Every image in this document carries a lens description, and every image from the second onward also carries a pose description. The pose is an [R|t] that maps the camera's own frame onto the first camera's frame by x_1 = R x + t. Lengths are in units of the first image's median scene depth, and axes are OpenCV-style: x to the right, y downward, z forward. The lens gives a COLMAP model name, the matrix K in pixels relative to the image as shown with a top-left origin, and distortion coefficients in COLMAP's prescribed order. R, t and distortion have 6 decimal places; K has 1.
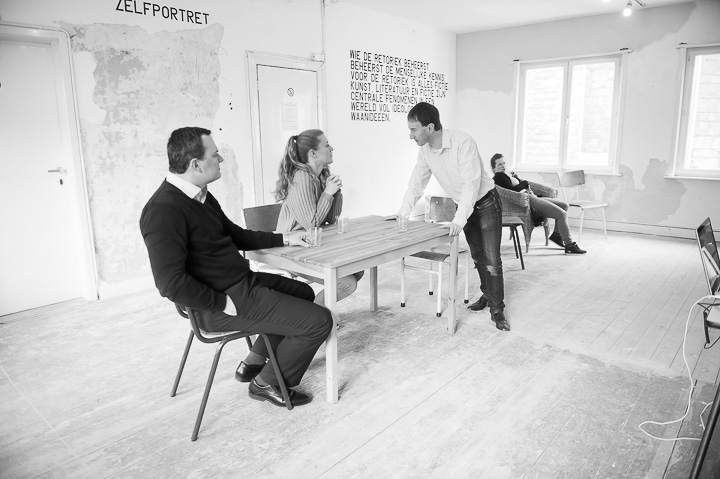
lens RADIAL K [[490.0, 0, 360.0], [0, 490.0, 239.5], [0, 0, 1]] dist [-0.051387, -0.000583]
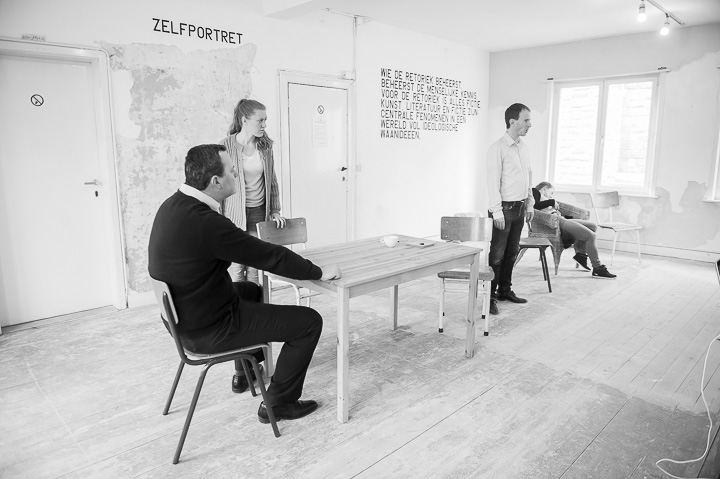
lens RADIAL K [[490.0, 0, 360.0], [0, 490.0, 239.5], [0, 0, 1]] dist [-0.051387, -0.000583]
pose [[0.997136, 0.026413, -0.070864, 0.024609], [-0.028424, 0.999217, -0.027508, -0.007915], [0.070082, 0.029443, 0.997107, -0.002004]]
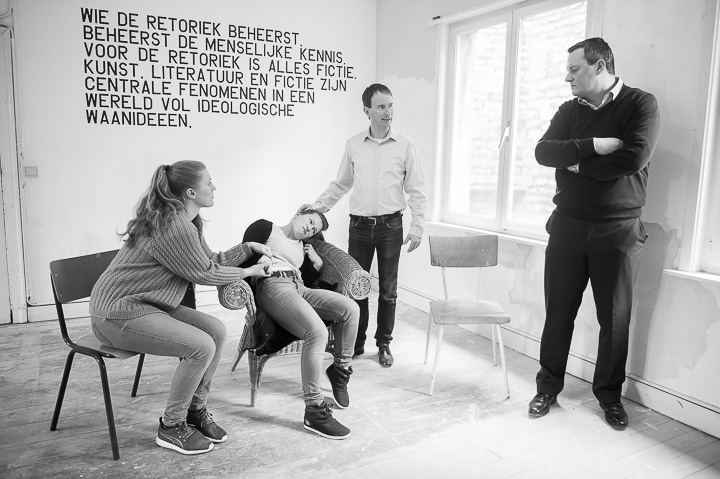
lens RADIAL K [[545.4, 0, 360.0], [0, 545.4, 239.5], [0, 0, 1]] dist [-0.003873, -0.003185]
pose [[0.920905, 0.052841, -0.386189, 0.845484], [-0.090940, 0.992553, -0.081047, -0.114372], [0.379031, 0.109756, 0.918852, 0.782477]]
